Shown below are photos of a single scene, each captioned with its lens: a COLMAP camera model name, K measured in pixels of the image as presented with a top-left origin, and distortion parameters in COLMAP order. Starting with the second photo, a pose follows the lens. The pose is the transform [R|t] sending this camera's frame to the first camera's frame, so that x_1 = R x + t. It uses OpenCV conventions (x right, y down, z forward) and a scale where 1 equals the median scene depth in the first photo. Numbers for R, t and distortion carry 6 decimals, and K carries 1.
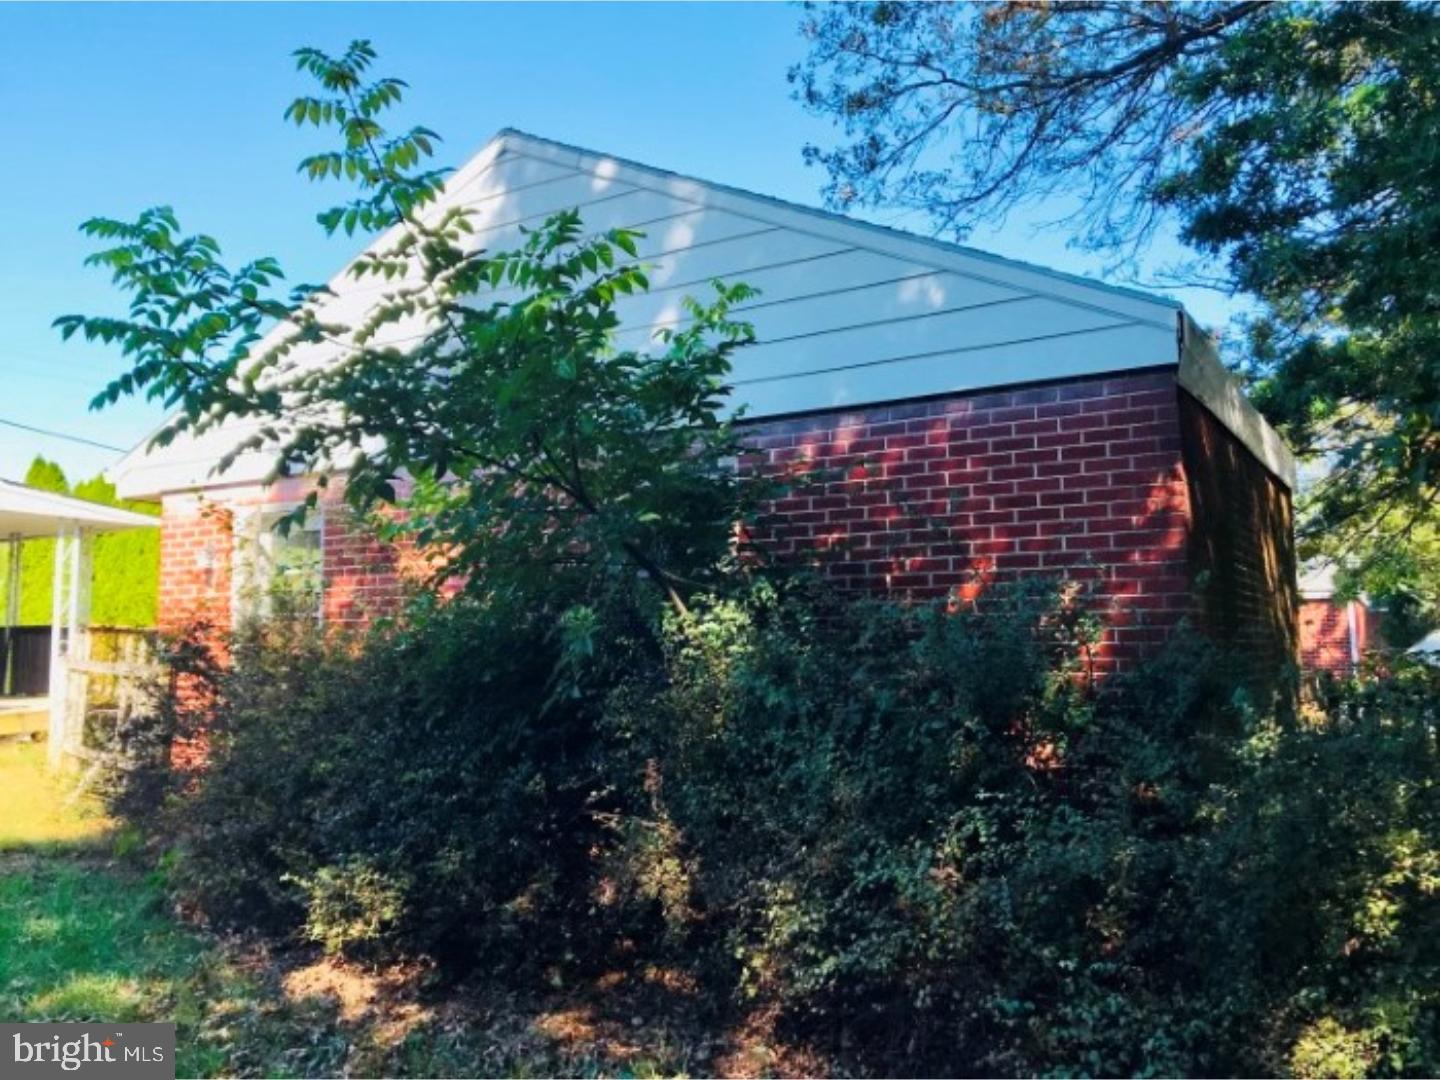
lens RADIAL K [[1201.1, 0, 723.8], [0, 1201.1, 532.0], [0, 0, 1]] dist [0.070284, 0.003043]
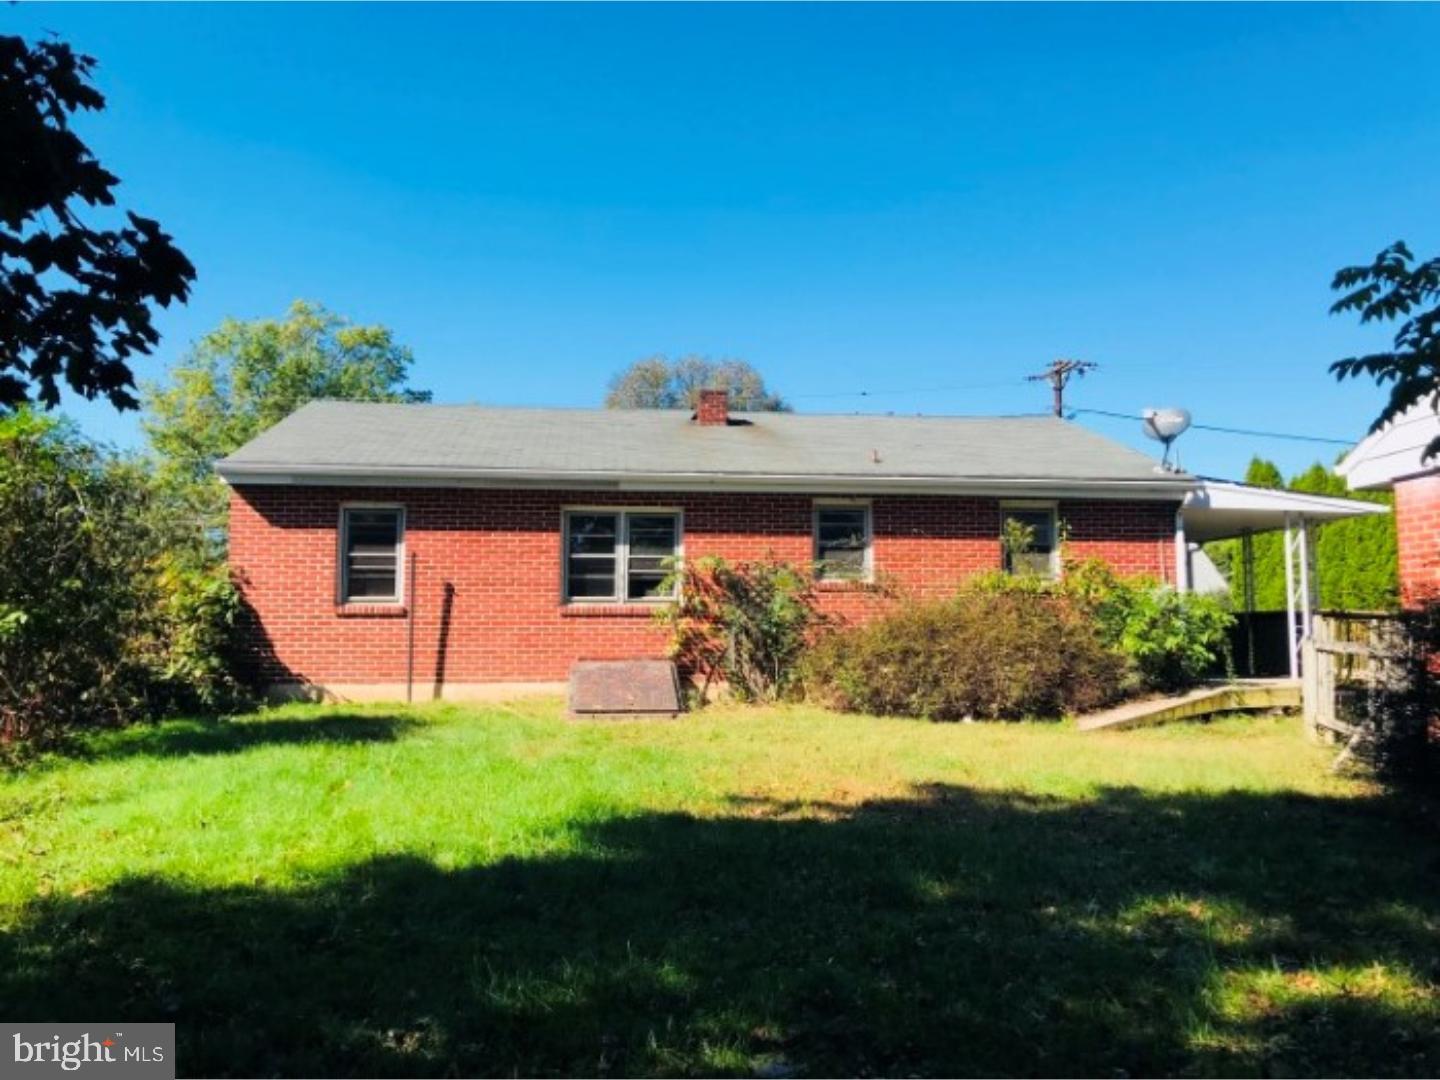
lens RADIAL K [[1201.1, 0, 723.8], [0, 1201.1, 532.0], [0, 0, 1]] dist [0.070284, 0.003043]
pose [[0.604578, -0.078632, -0.792656, 0.034952], [0.086462, 0.995714, -0.032829, -0.003489], [0.791840, -0.048687, 0.608785, -0.128934]]
